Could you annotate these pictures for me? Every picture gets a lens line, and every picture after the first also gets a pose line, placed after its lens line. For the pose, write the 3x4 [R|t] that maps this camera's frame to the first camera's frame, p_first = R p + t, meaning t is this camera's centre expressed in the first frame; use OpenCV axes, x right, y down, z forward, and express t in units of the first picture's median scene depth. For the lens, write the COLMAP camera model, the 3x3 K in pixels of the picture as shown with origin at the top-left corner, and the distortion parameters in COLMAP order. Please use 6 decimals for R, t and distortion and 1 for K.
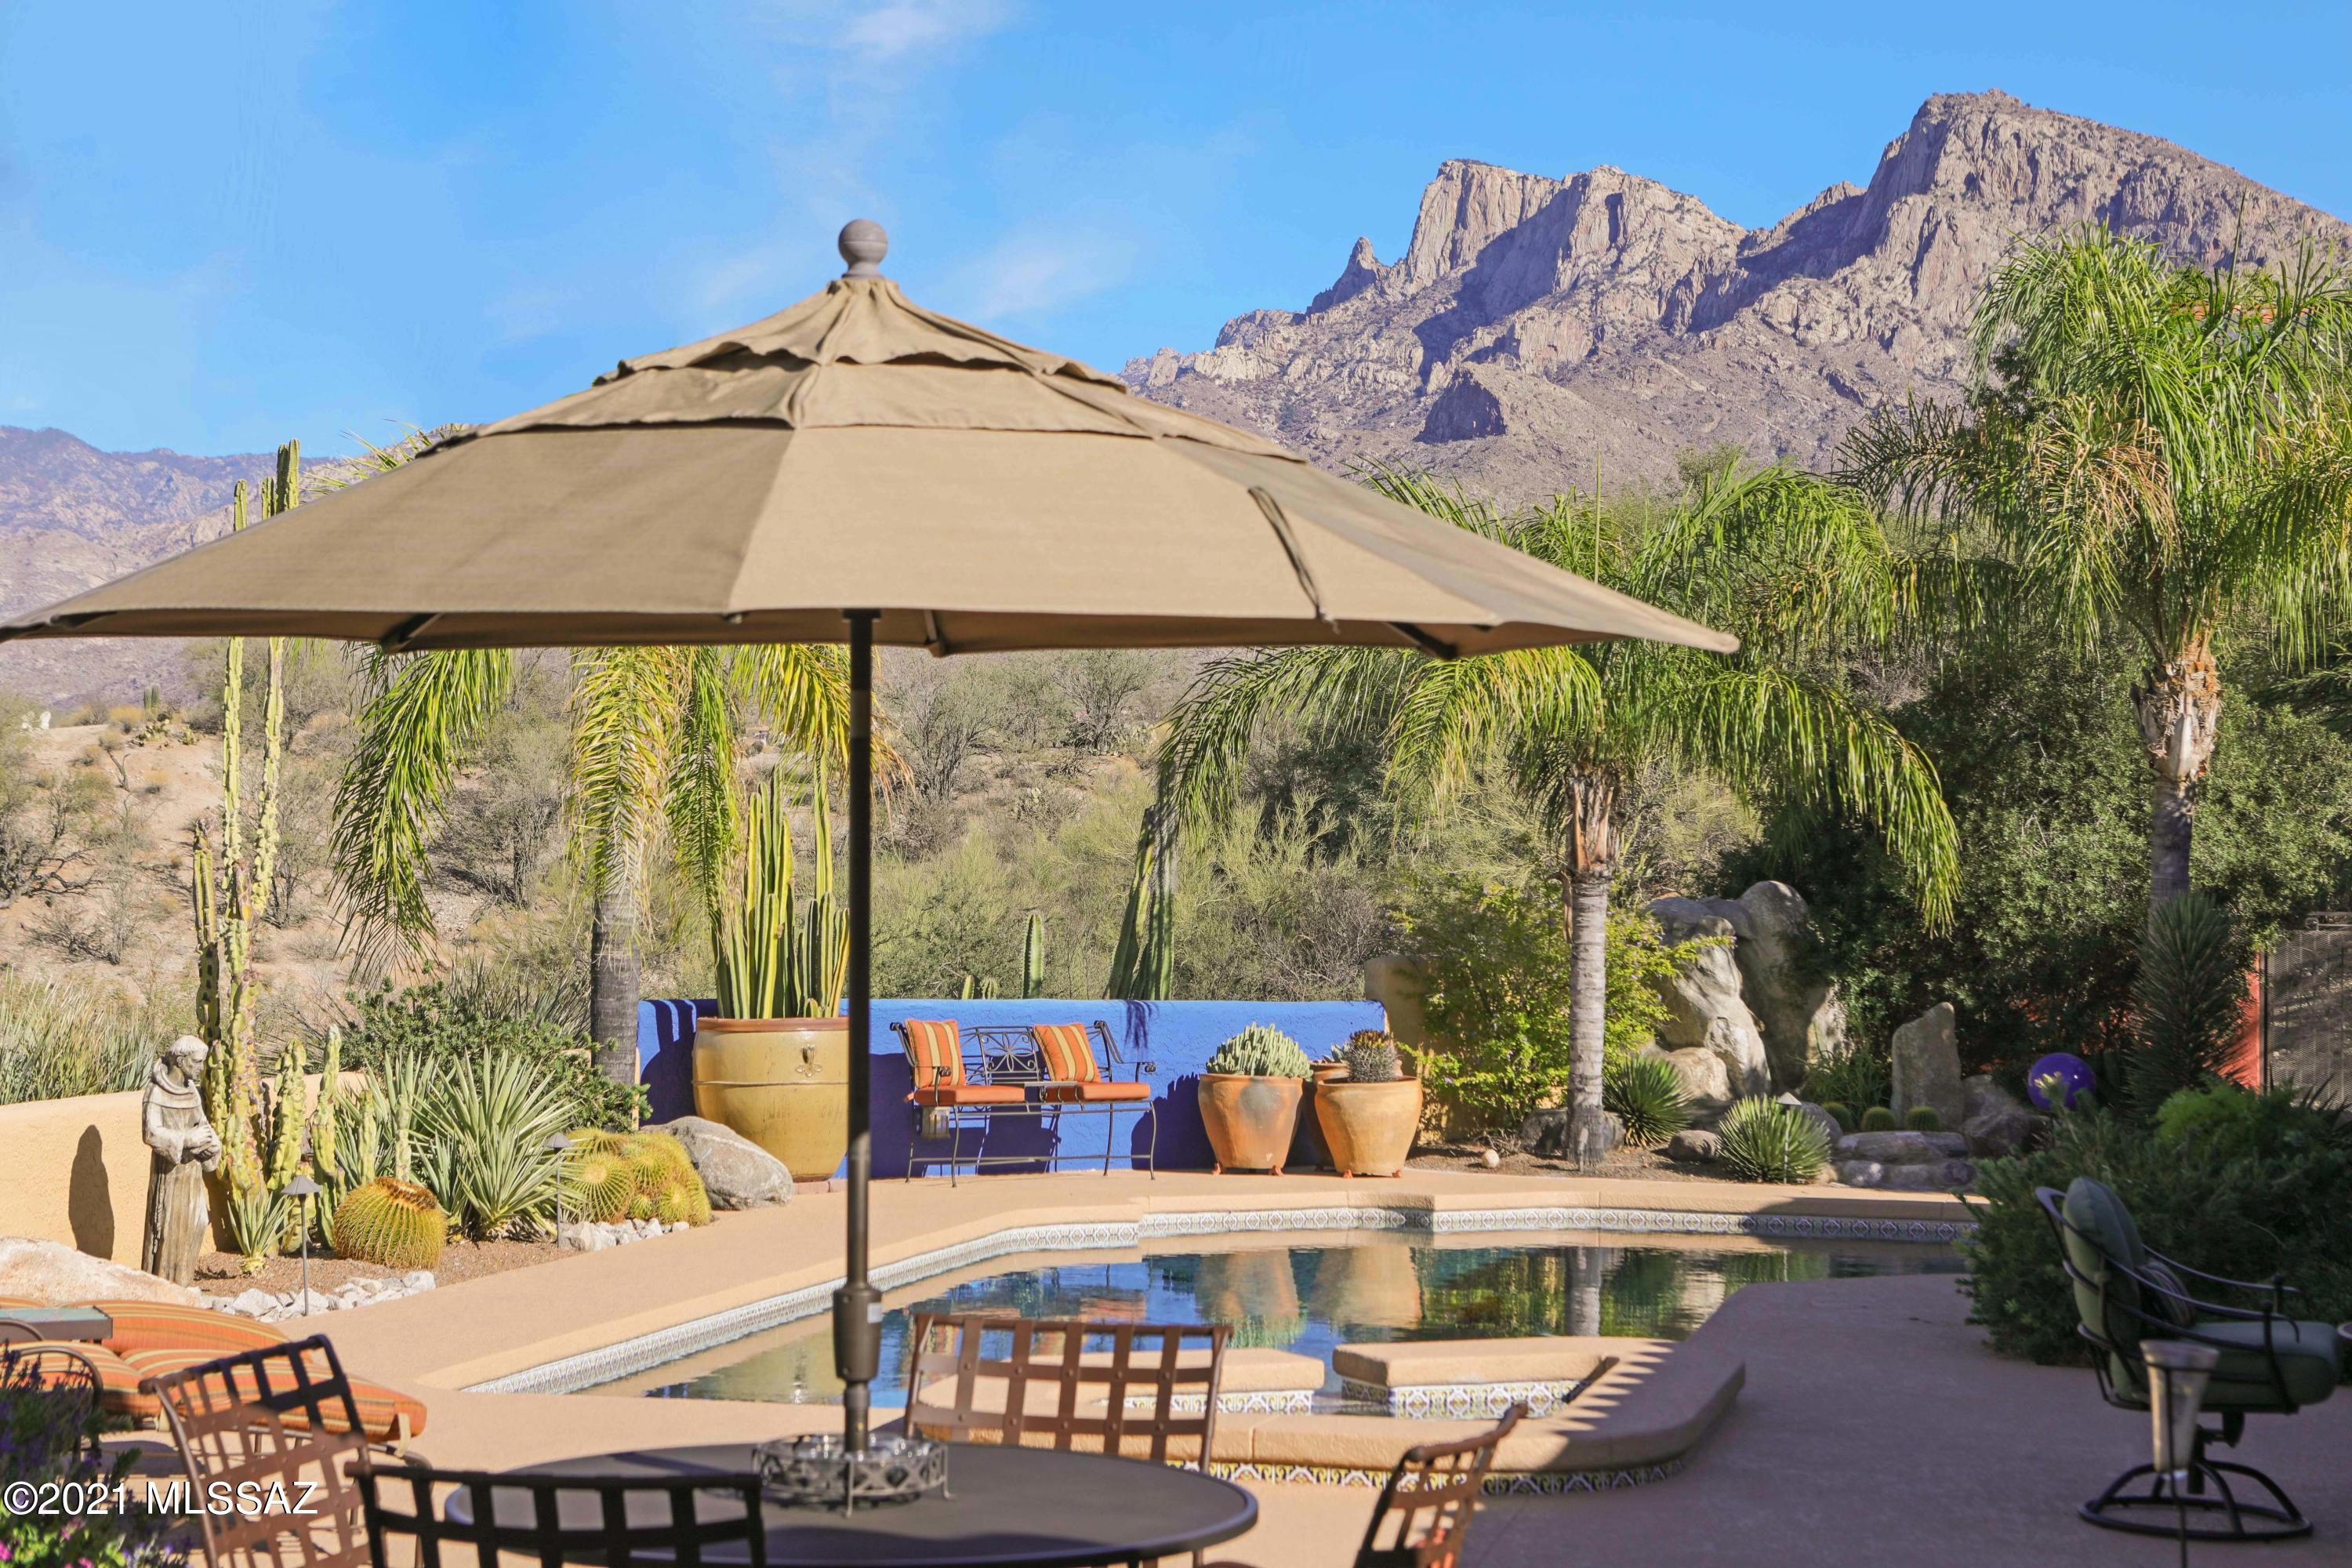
lens RADIAL K [[4424.0, 0, 1176.0], [0, 4424.0, 784.0], [0, 0, 1]] dist [0.205413, -0.225106]
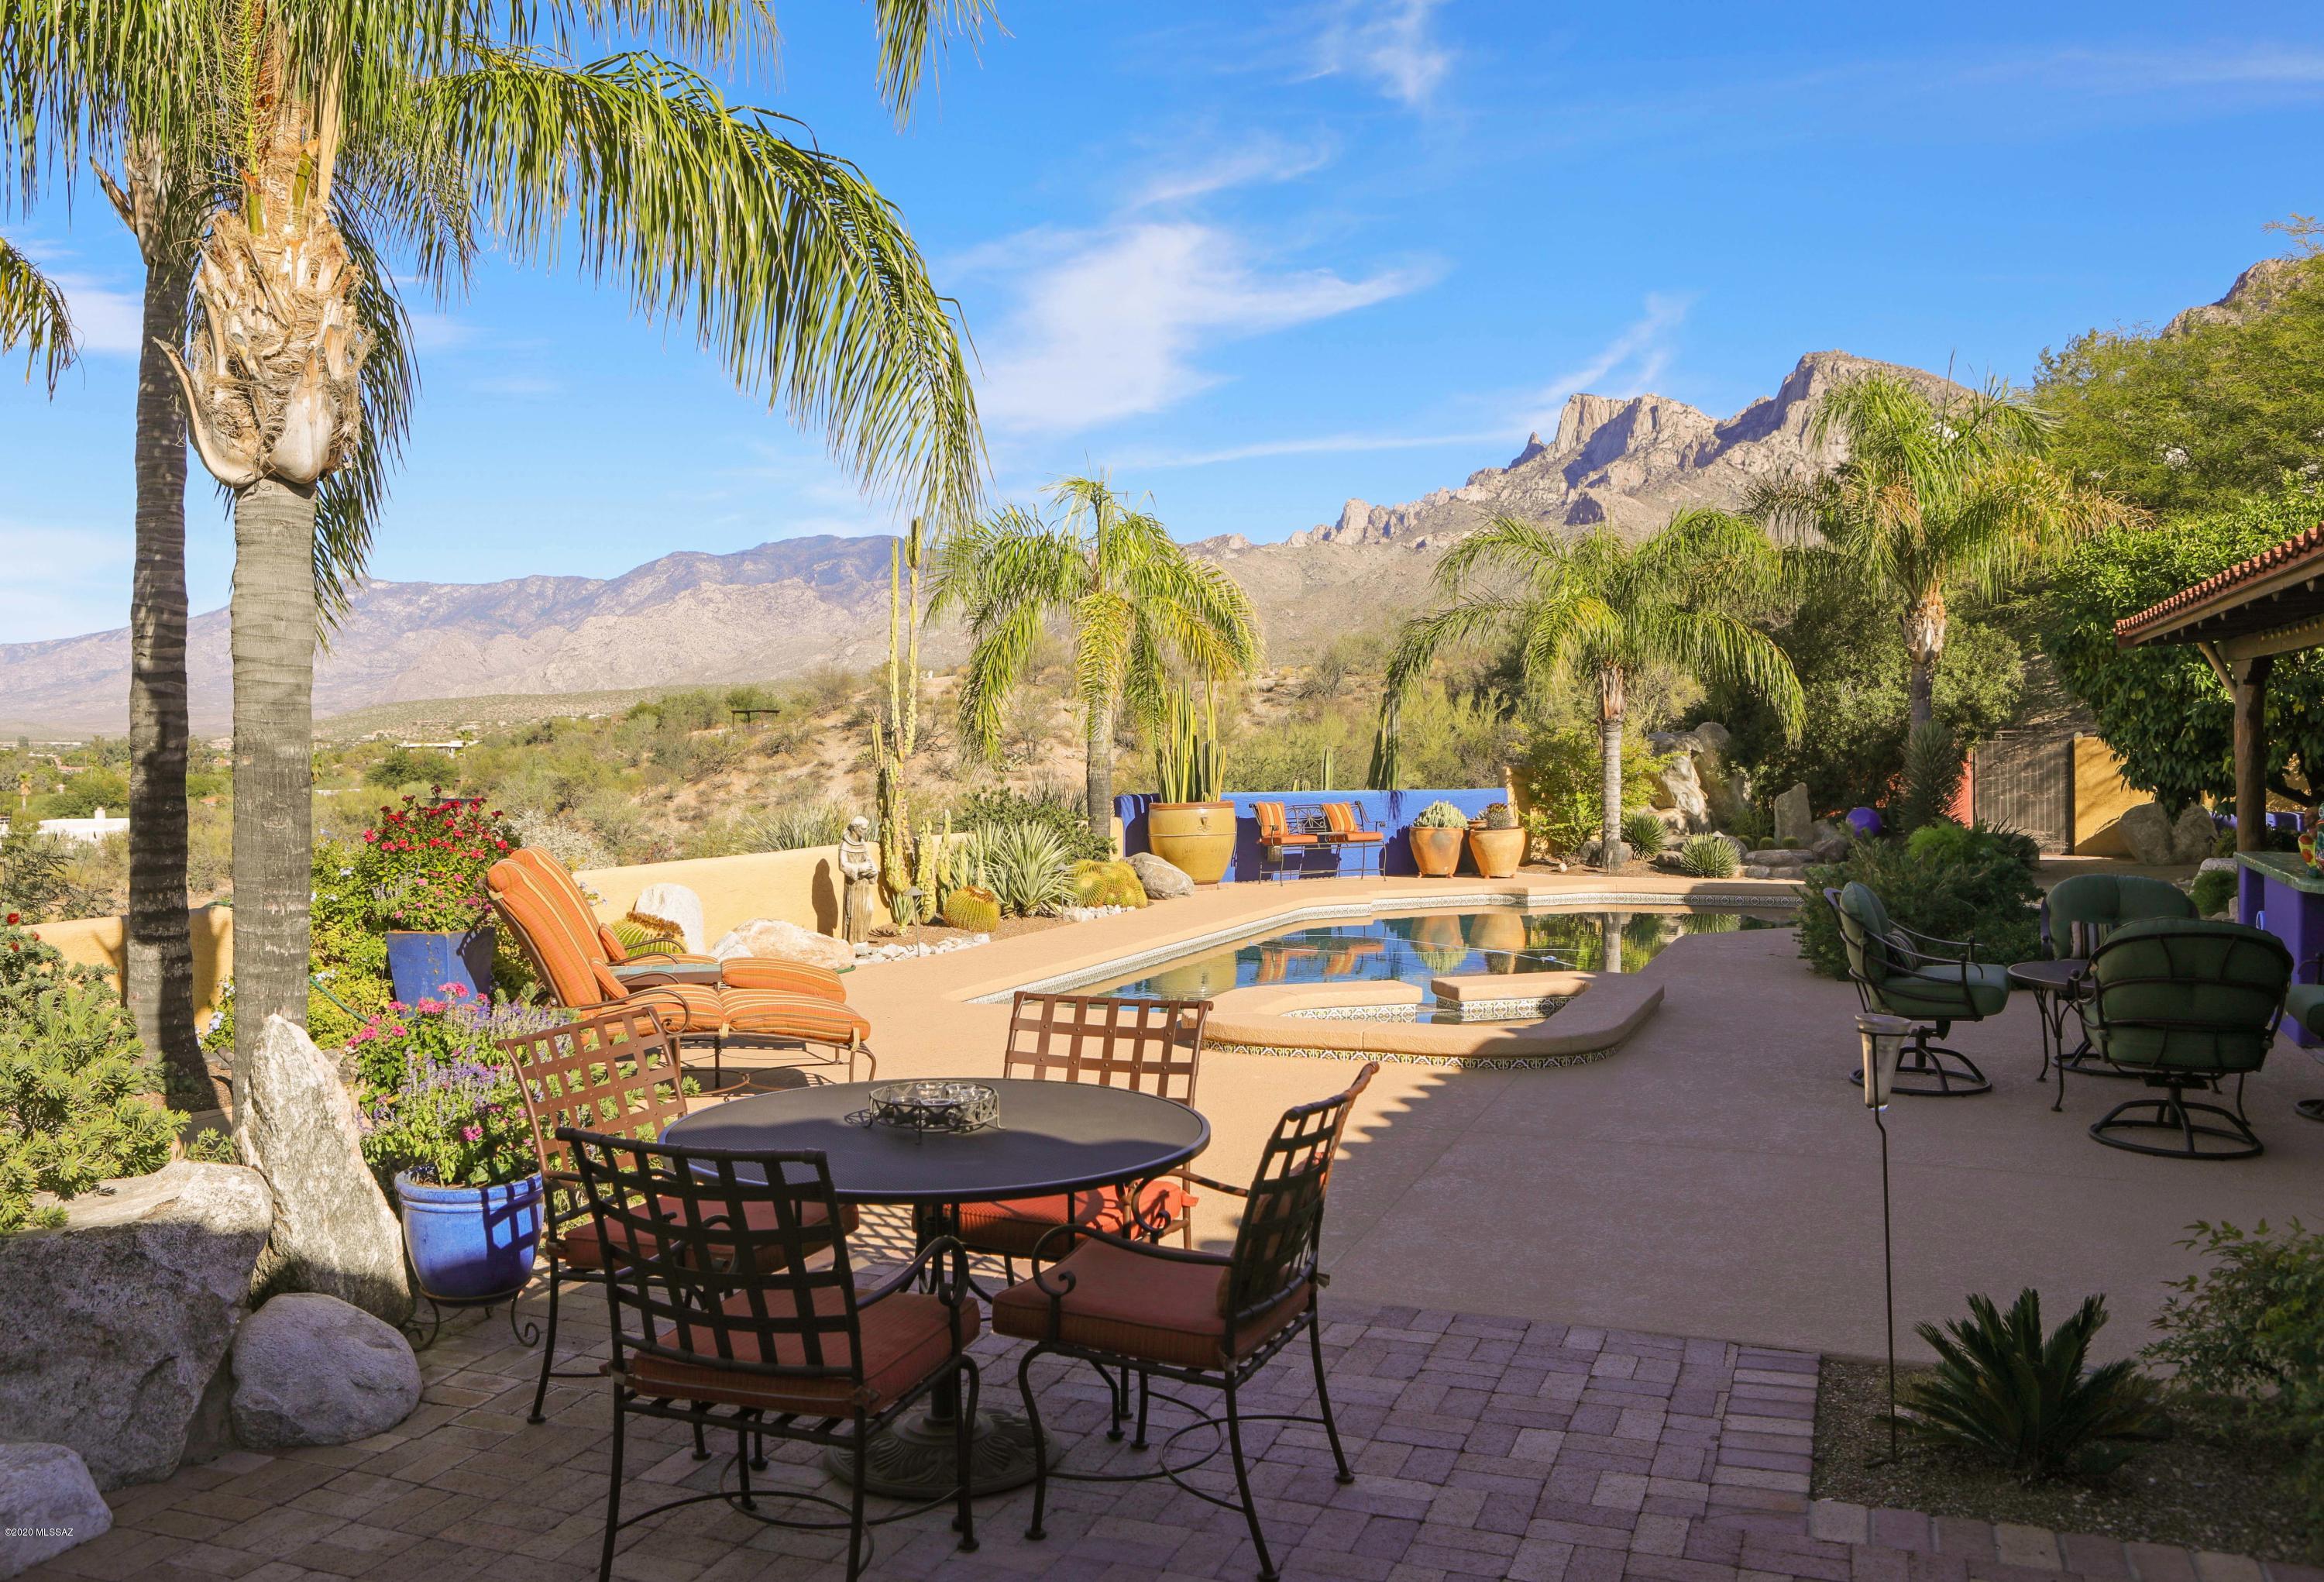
lens RADIAL K [[1877.7, 0, 1162.0], [0, 1877.7, 740.2], [0, 0, 1]] dist [-0.042652, 0.008074]
pose [[0.983966, -0.024126, -0.176715, 0.044802], [0.027651, 0.999464, 0.017516, 0.009413], [0.176198, -0.022121, 0.984106, 0.161325]]
